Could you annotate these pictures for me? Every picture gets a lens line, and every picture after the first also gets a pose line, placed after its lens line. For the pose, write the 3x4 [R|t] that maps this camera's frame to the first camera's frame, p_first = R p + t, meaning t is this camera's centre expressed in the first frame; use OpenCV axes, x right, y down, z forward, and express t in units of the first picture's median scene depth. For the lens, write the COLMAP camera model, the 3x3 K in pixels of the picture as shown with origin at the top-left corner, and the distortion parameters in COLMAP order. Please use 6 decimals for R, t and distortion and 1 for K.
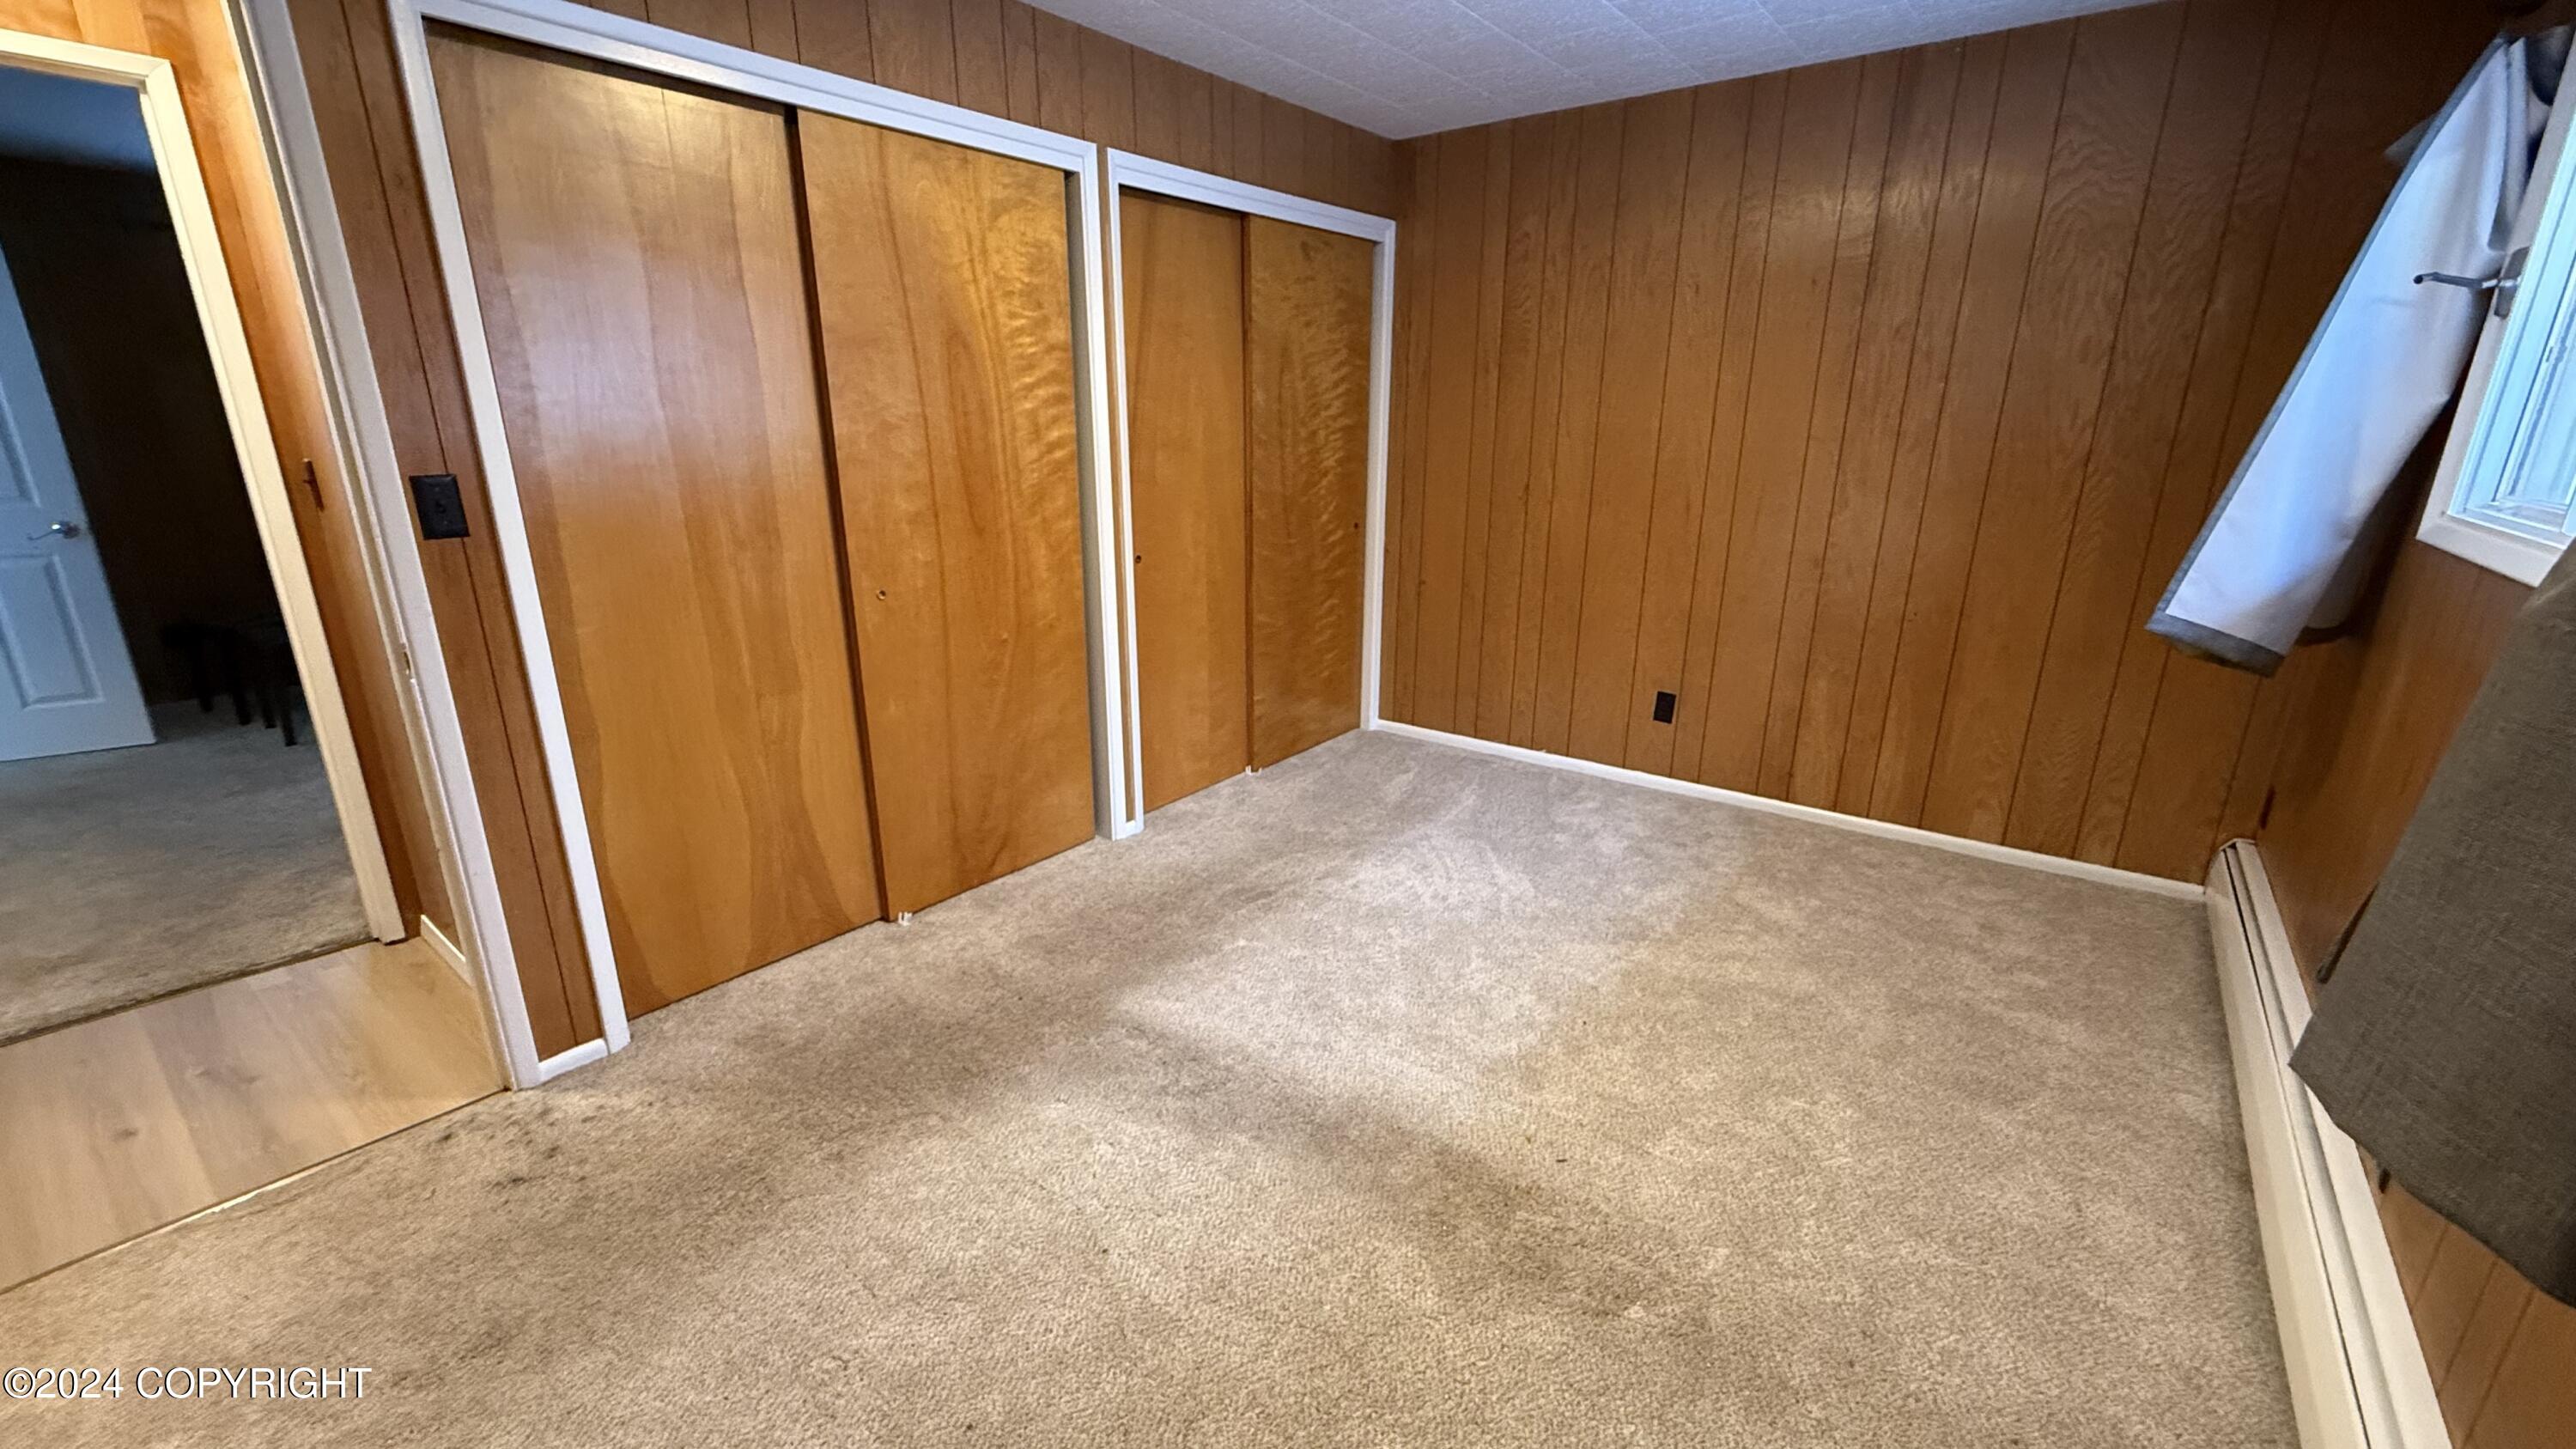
lens RADIAL K [[1026.5, 0, 1281.9], [0, 1026.5, 724.0], [0, 0, 1]] dist [-0.001077, -0.000512]
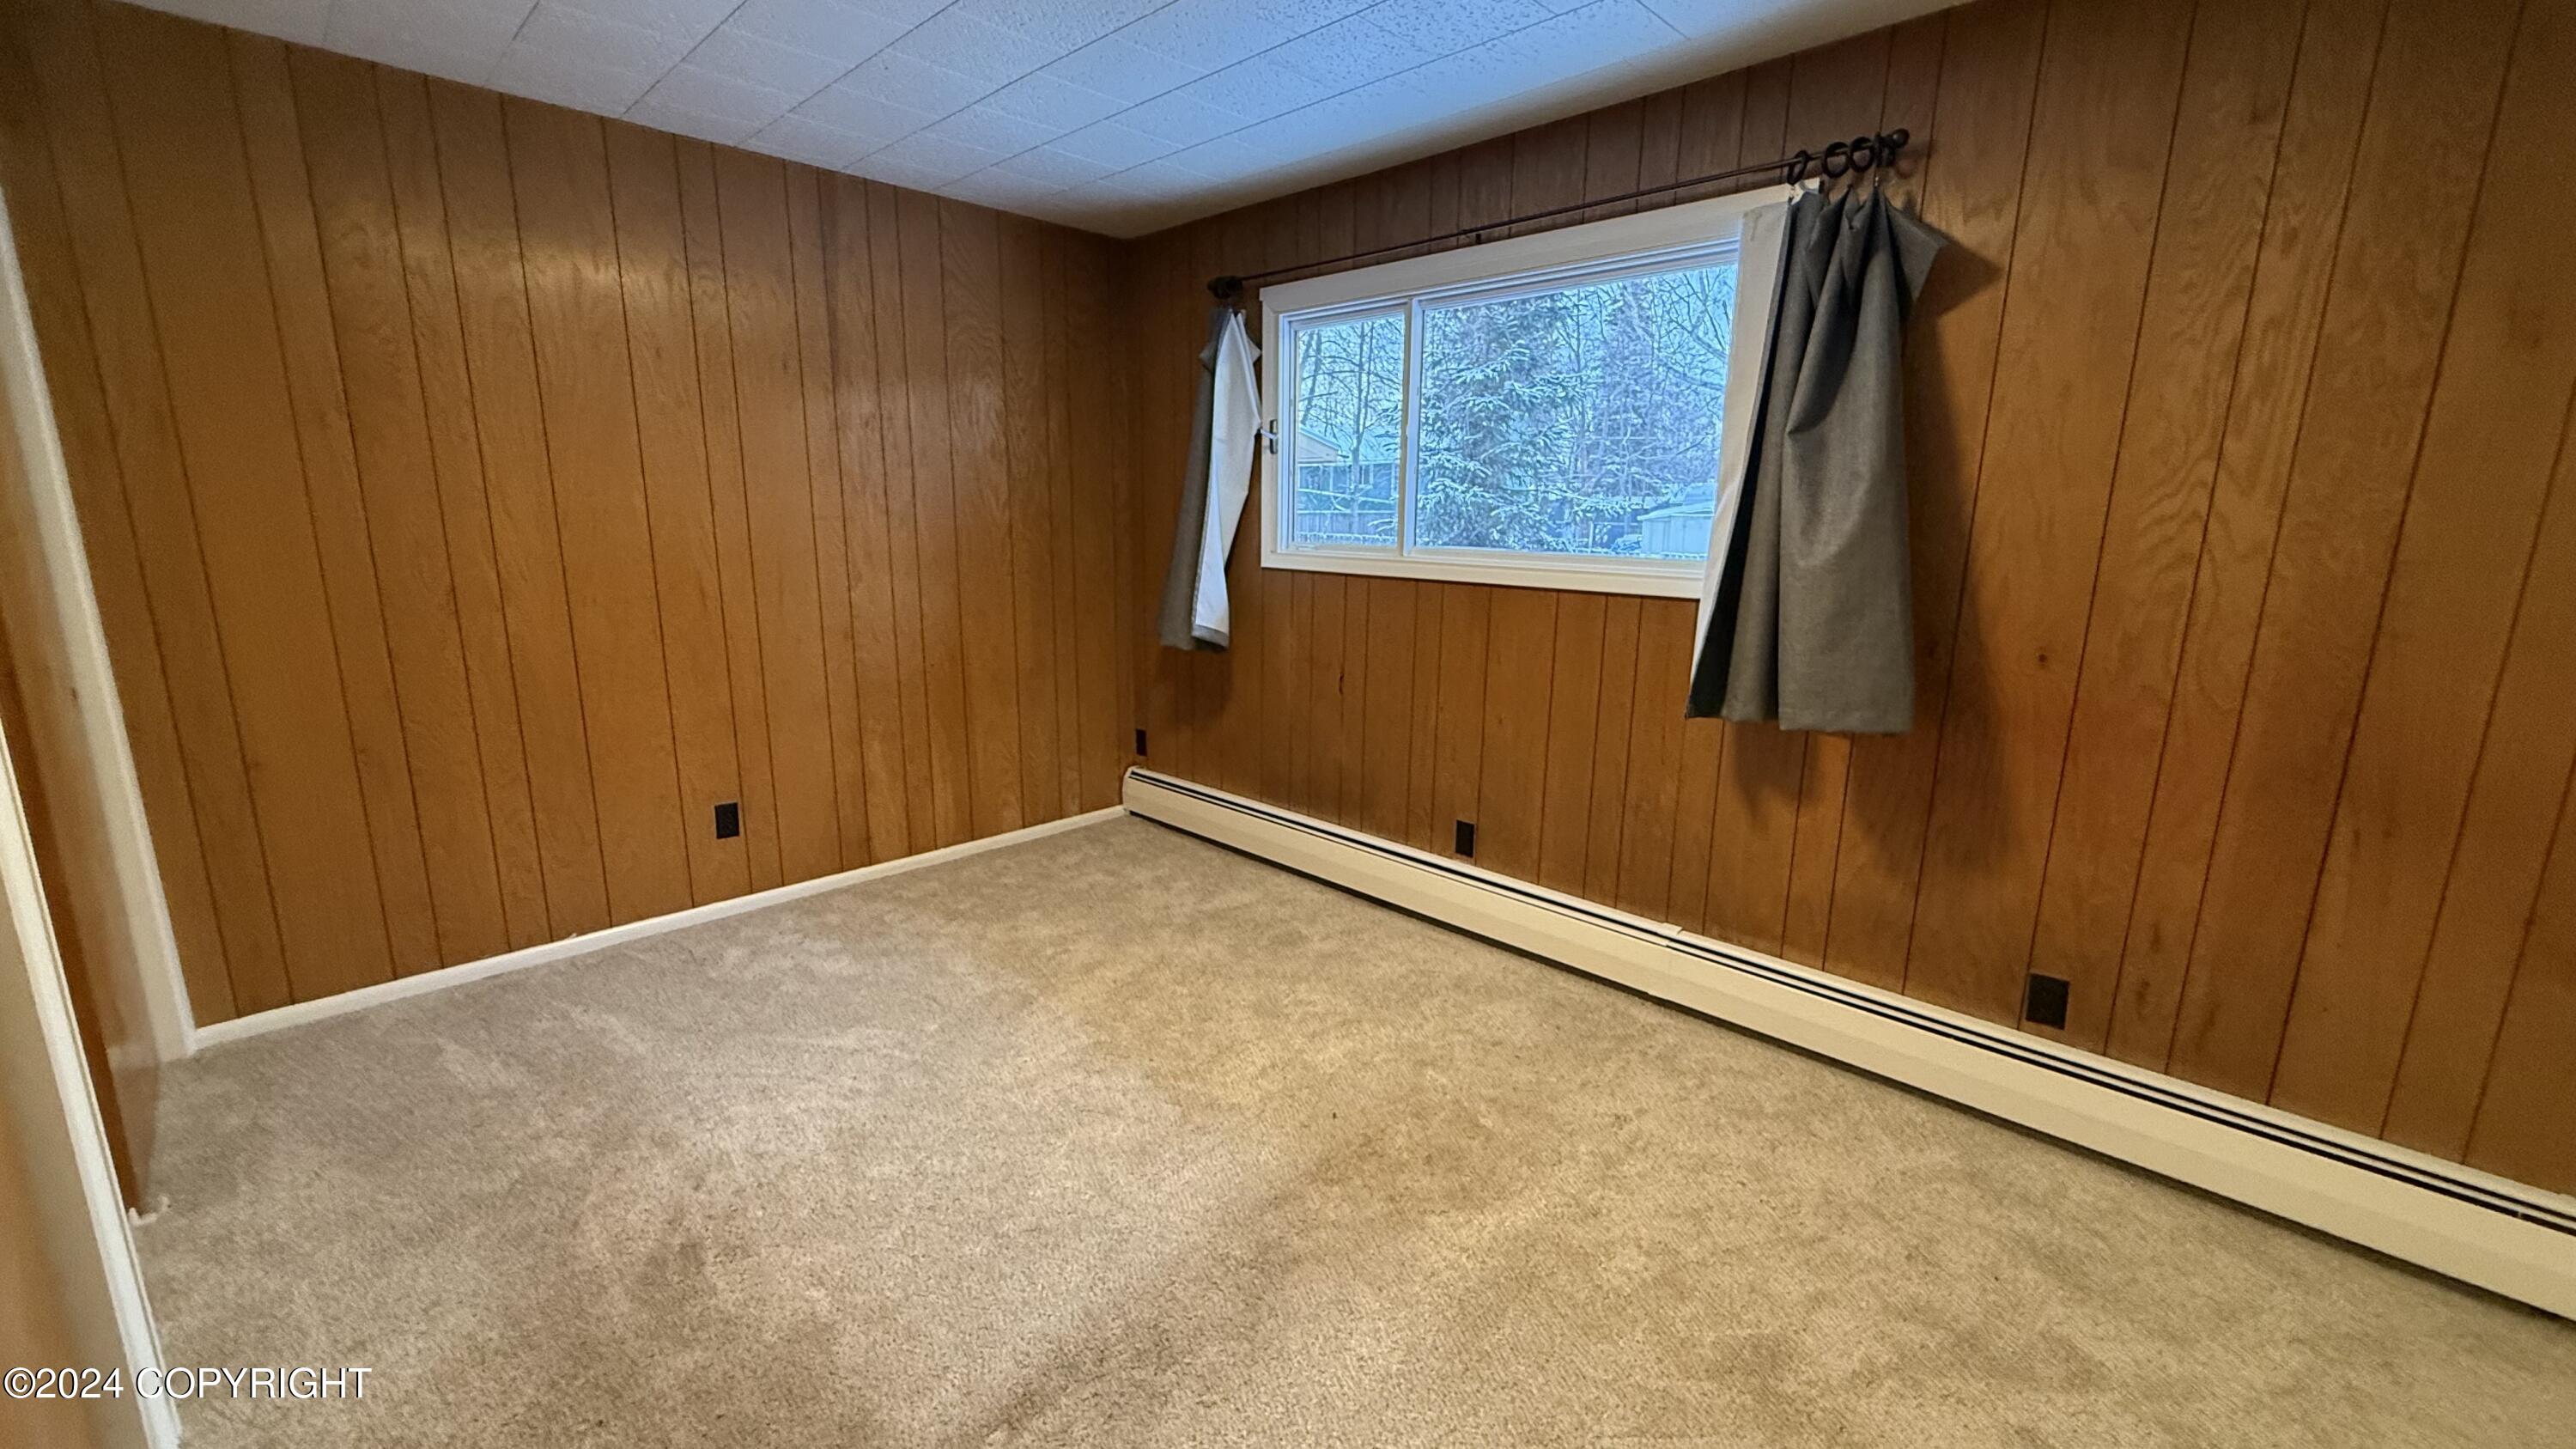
lens RADIAL K [[1026.5, 0, 1283.0], [0, 1026.5, 726.2], [0, 0, 1]] dist [-0.001077, -0.000512]
pose [[0.119845, -0.208422, 0.970669, -0.443884], [0.273090, 0.946919, 0.169605, -0.122730], [-0.954494, 0.244754, 0.170402, 0.414985]]
